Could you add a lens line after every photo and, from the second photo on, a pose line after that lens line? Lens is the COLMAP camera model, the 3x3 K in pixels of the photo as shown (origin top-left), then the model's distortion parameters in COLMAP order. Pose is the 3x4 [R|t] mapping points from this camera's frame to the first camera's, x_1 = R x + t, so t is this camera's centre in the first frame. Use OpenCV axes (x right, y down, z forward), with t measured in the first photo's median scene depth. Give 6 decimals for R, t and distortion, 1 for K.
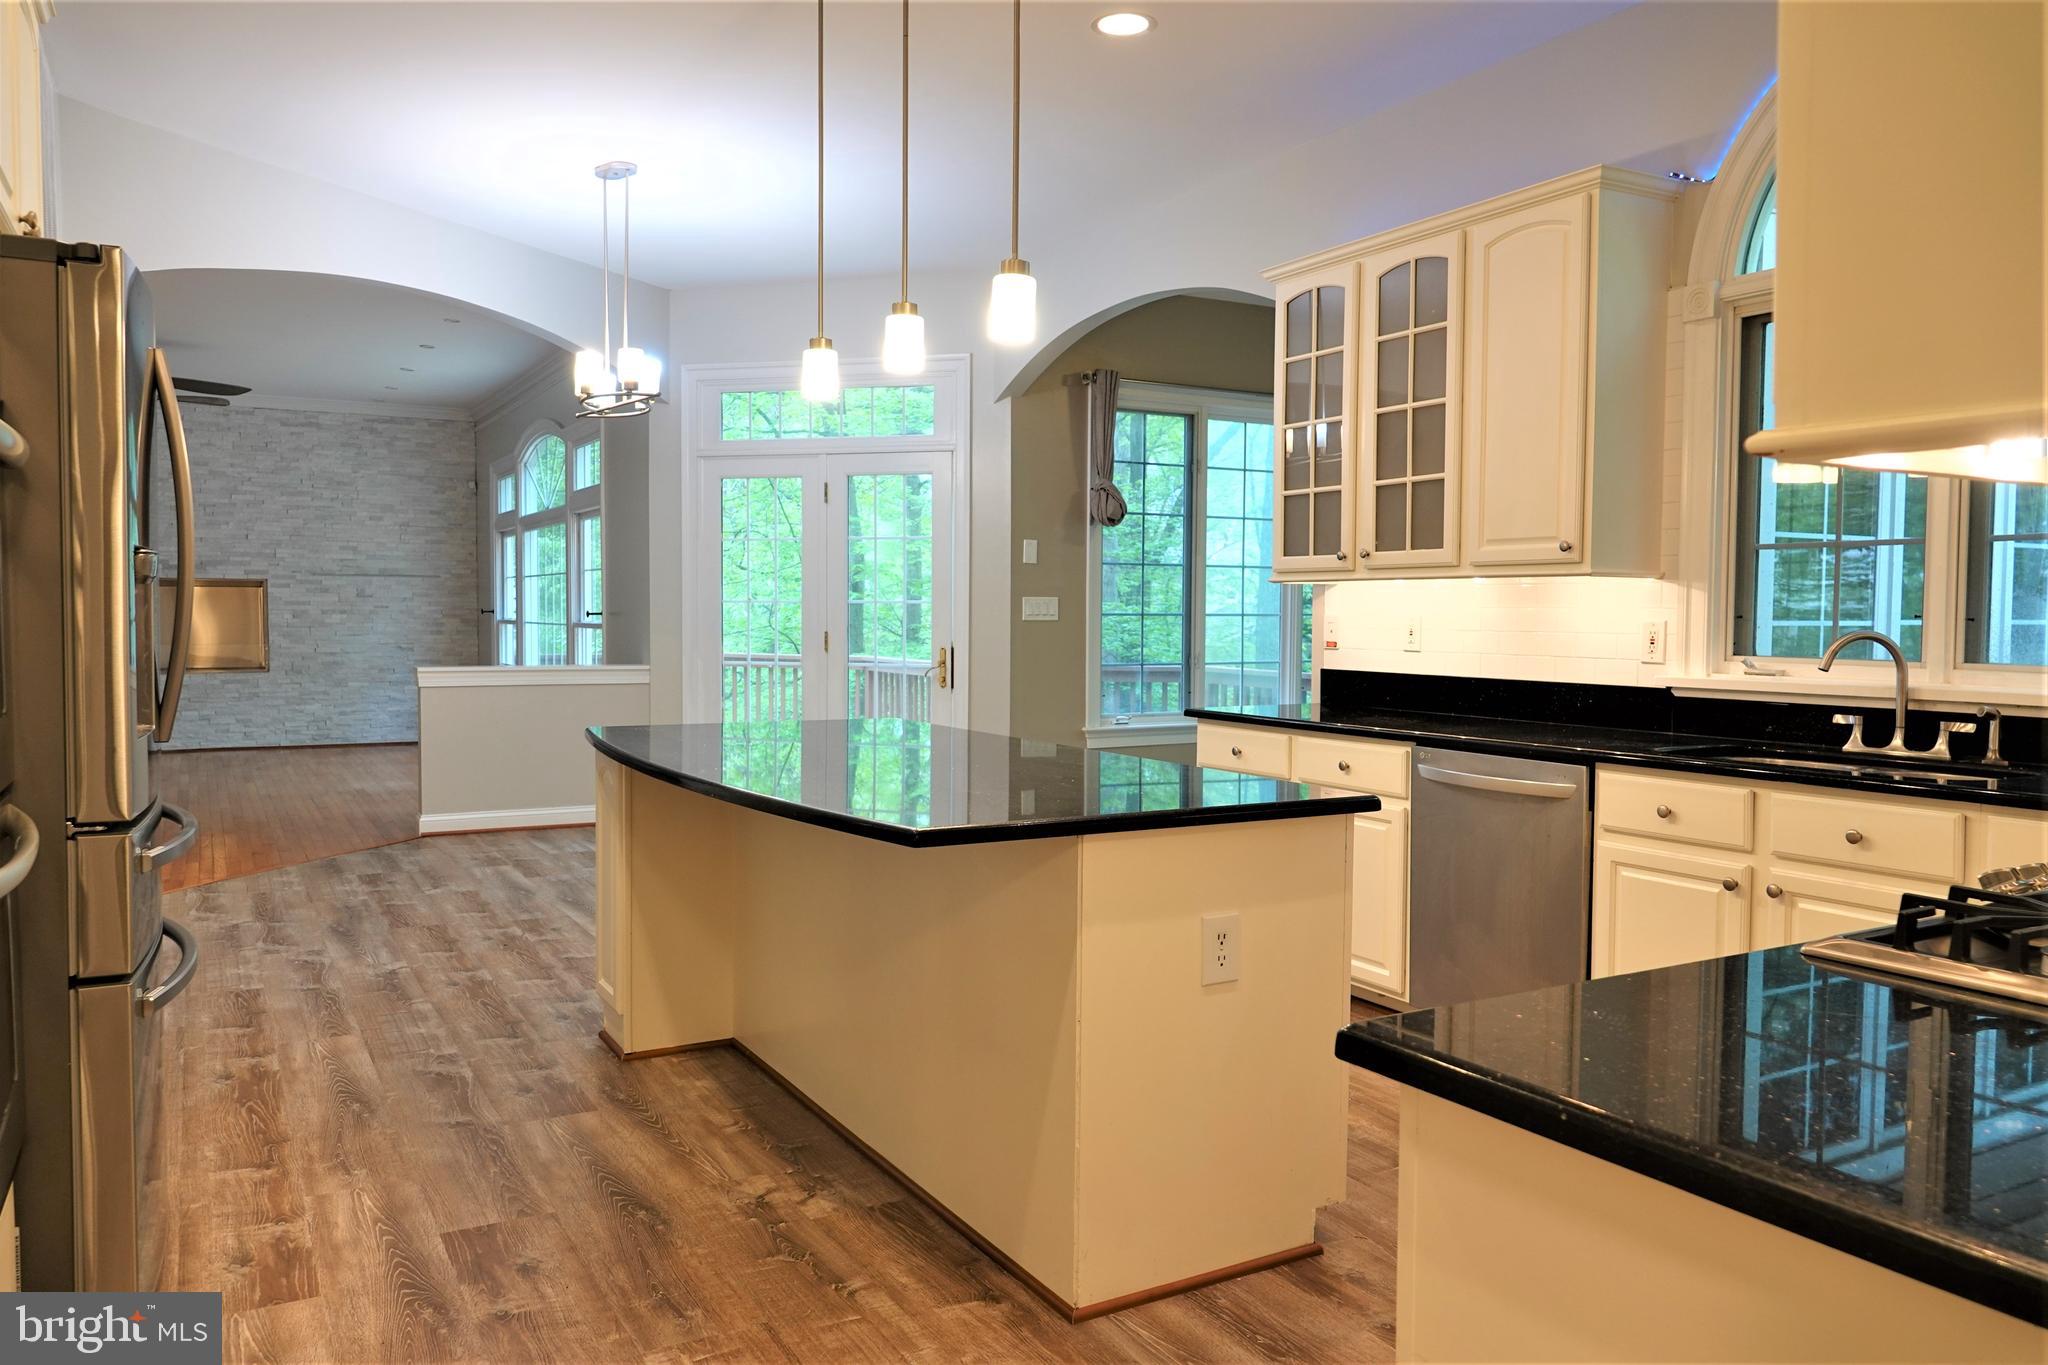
lens RADIAL K [[1464.2, 0, 1007.5], [0, 1464.2, 679.4], [0, 0, 1]] dist [0.005106, -0.000911]
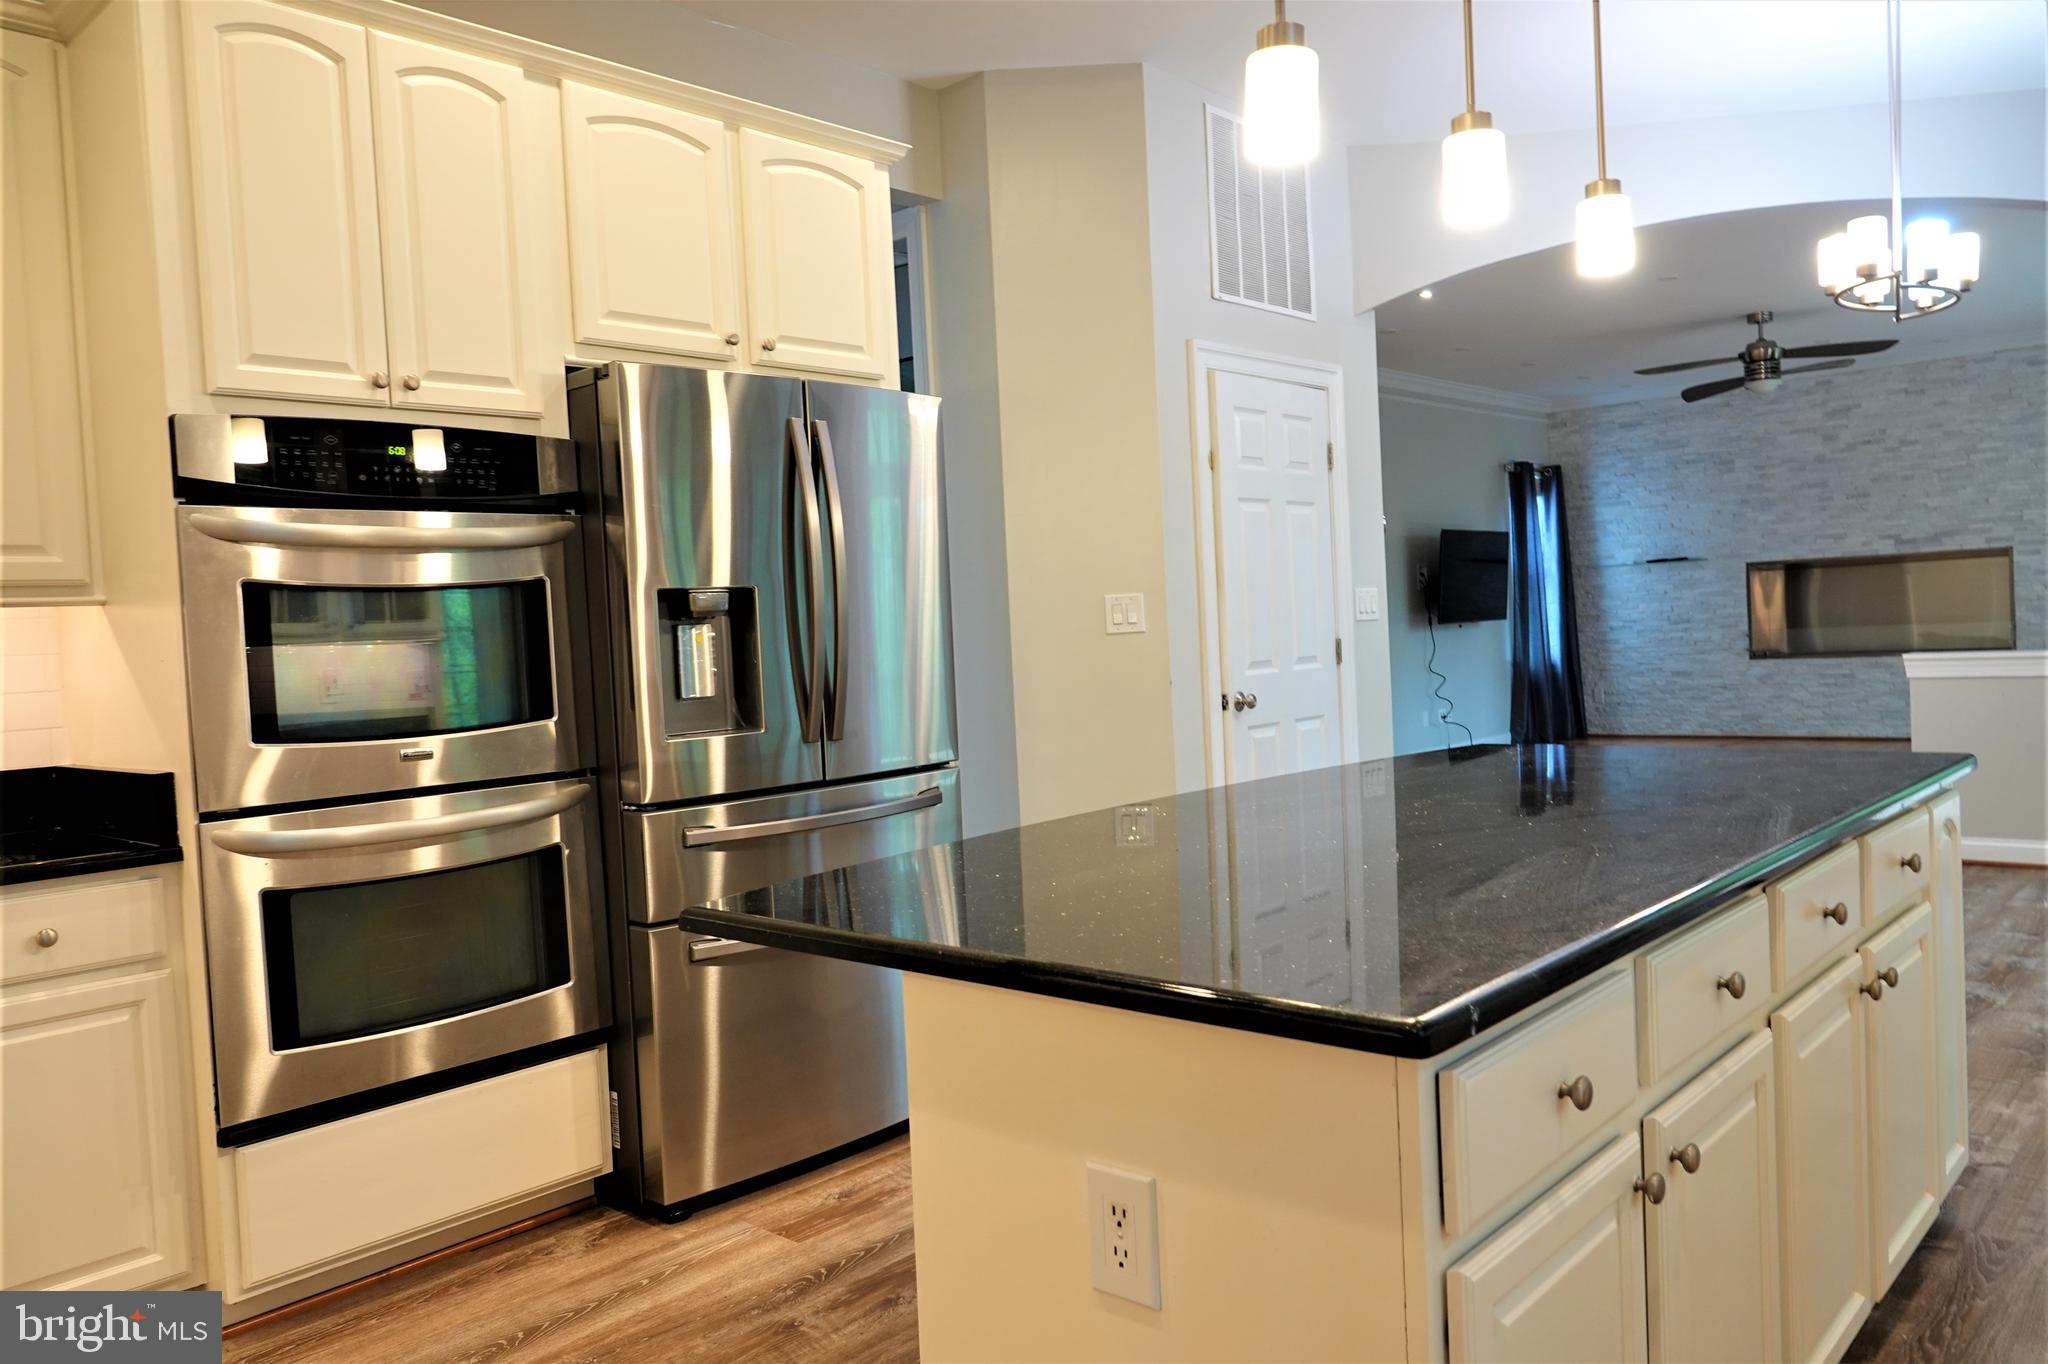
lens RADIAL K [[1464.2, 0, 1021.6], [0, 1464.2, 678.2], [0, 0, 1]] dist [0.005106, -0.000911]
pose [[0.323161, 0.010671, -0.946284, 0.453541], [0.007388, 0.999877, 0.013799, -0.021591], [0.946315, -0.011451, 0.323042, 0.554528]]
